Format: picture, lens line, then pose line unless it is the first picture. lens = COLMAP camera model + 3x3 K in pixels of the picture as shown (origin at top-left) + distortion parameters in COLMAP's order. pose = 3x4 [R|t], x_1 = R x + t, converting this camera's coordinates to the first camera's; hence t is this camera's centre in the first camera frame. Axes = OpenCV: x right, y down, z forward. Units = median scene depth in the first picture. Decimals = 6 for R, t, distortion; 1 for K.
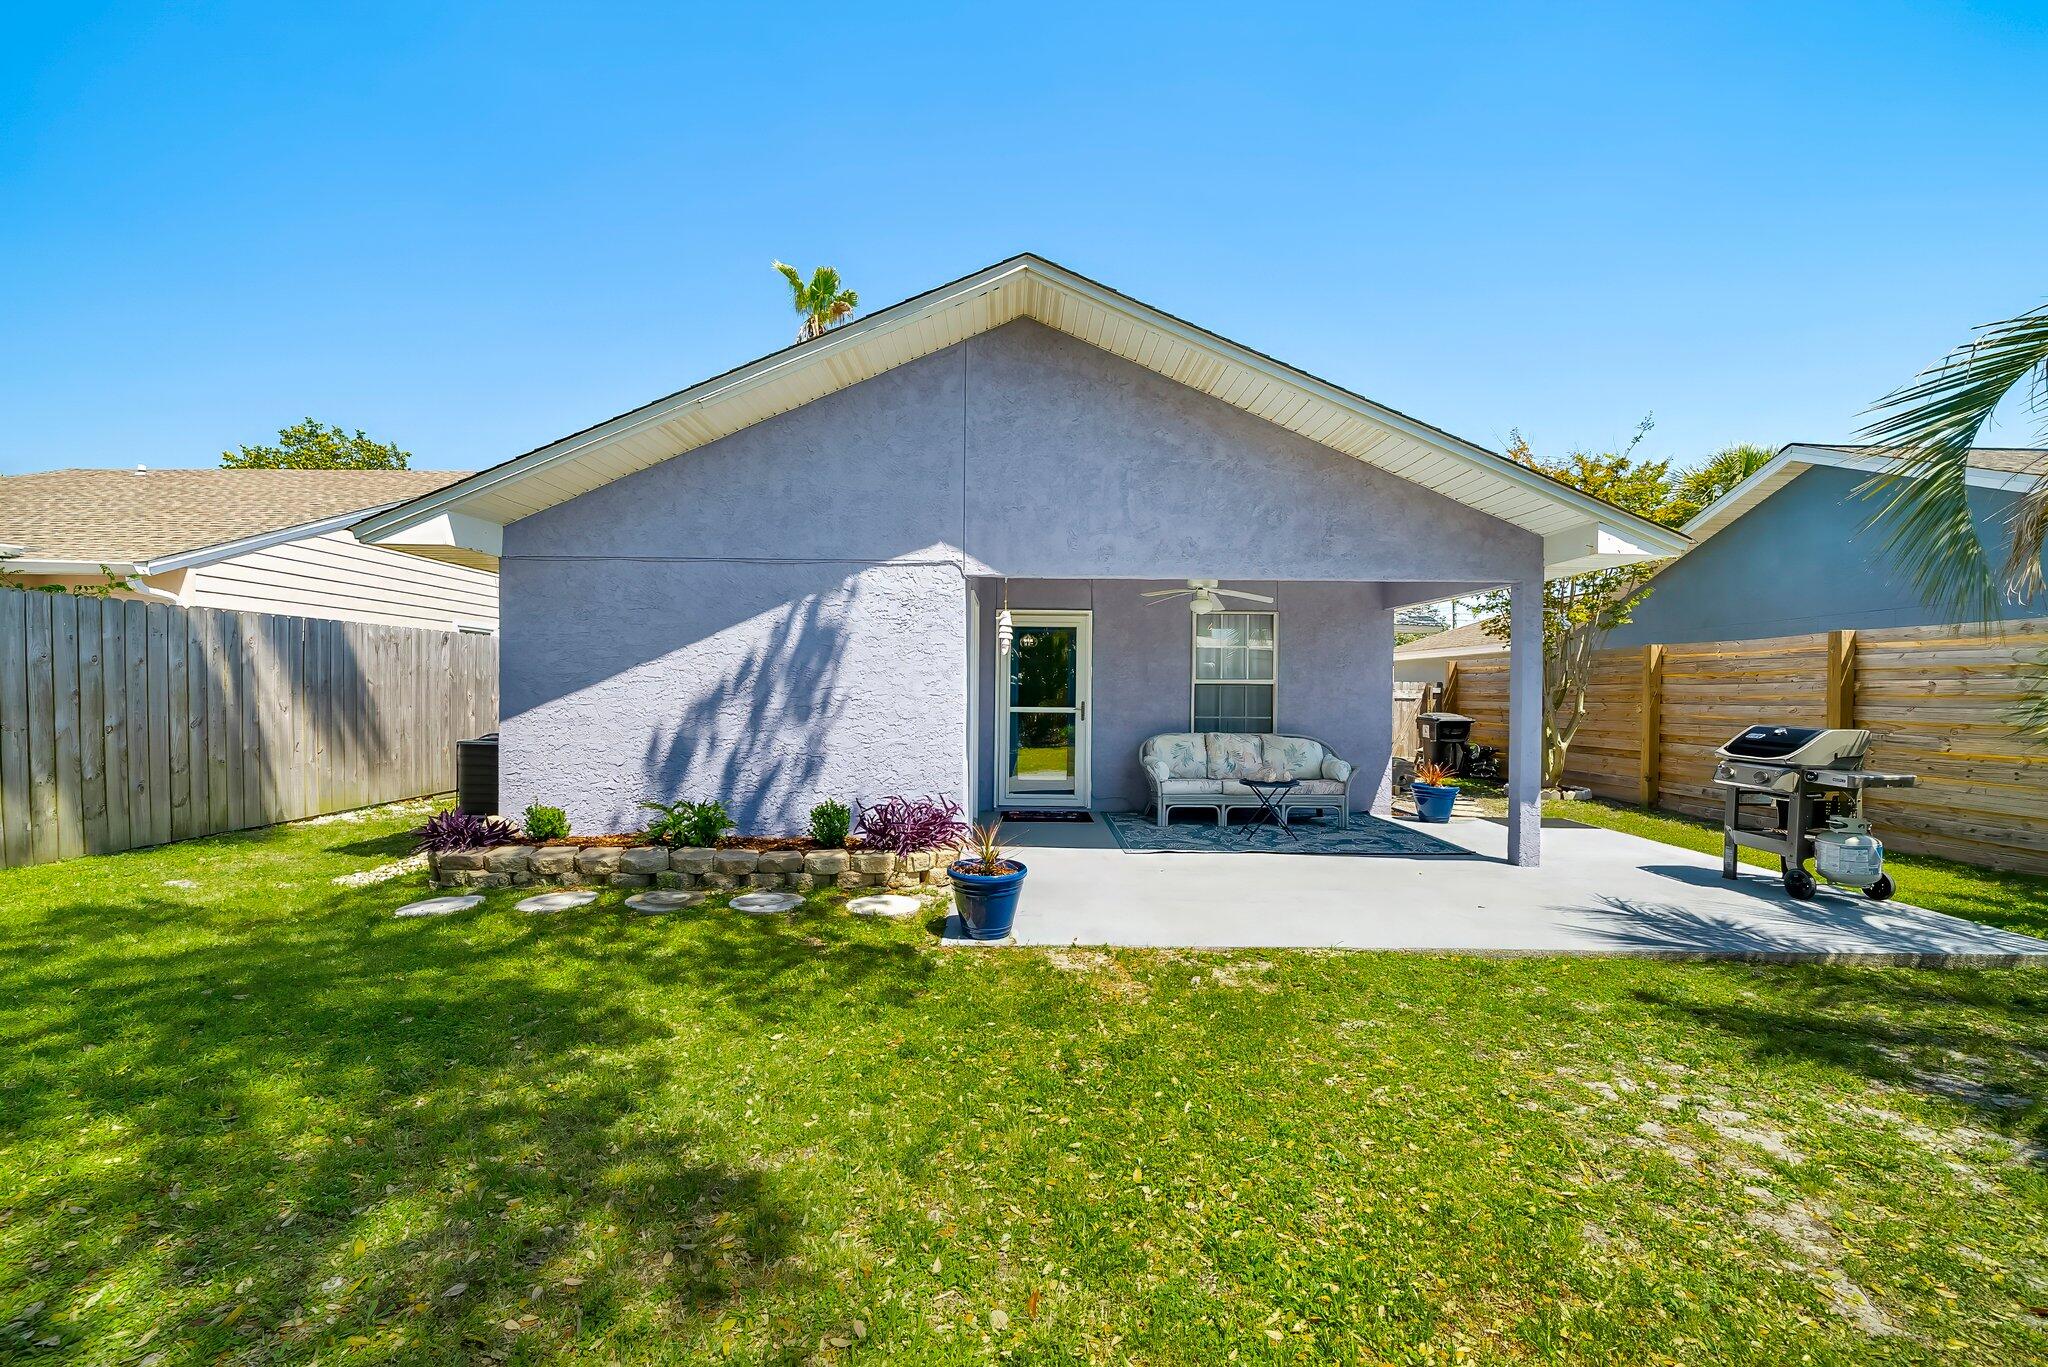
lens RADIAL K [[758.9, 0, 1065.3], [0, 758.9, 705.3], [0, 0, 1]] dist [-0.002834, -0.000046]
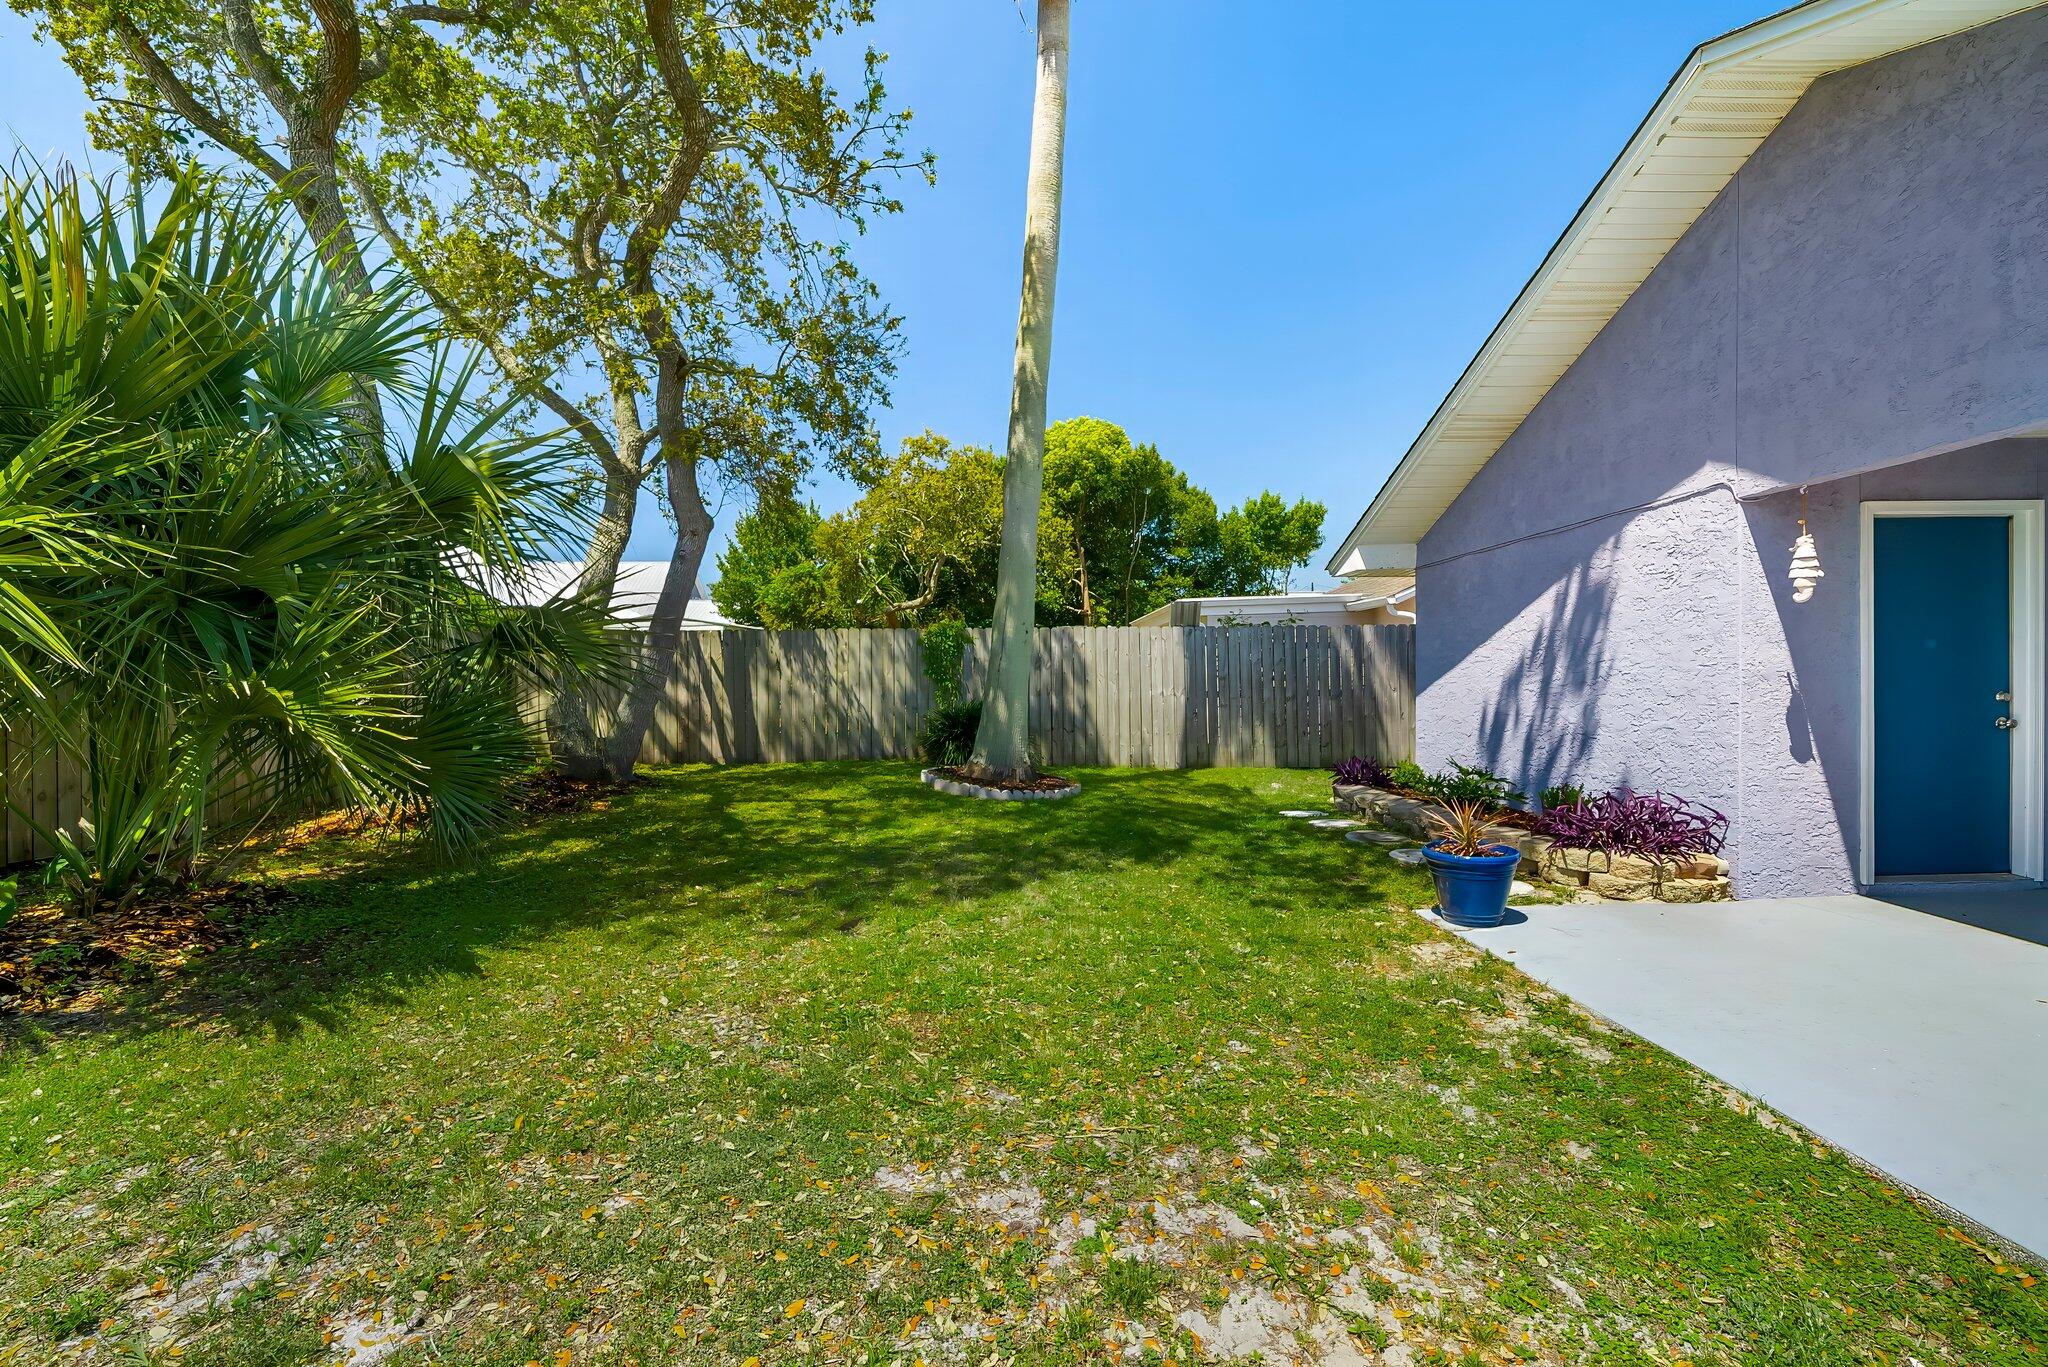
lens RADIAL K [[839.5, 0, 1051.1], [0, 839.5, 691.2], [0, 0, 1]] dist [0.001495, -0.001031]
pose [[0.046548, -0.000256, -0.998916, 0.640395], [-0.006061, 0.999981, -0.000539, 0.016938], [0.998898, 0.006079, 0.046545, 0.314014]]
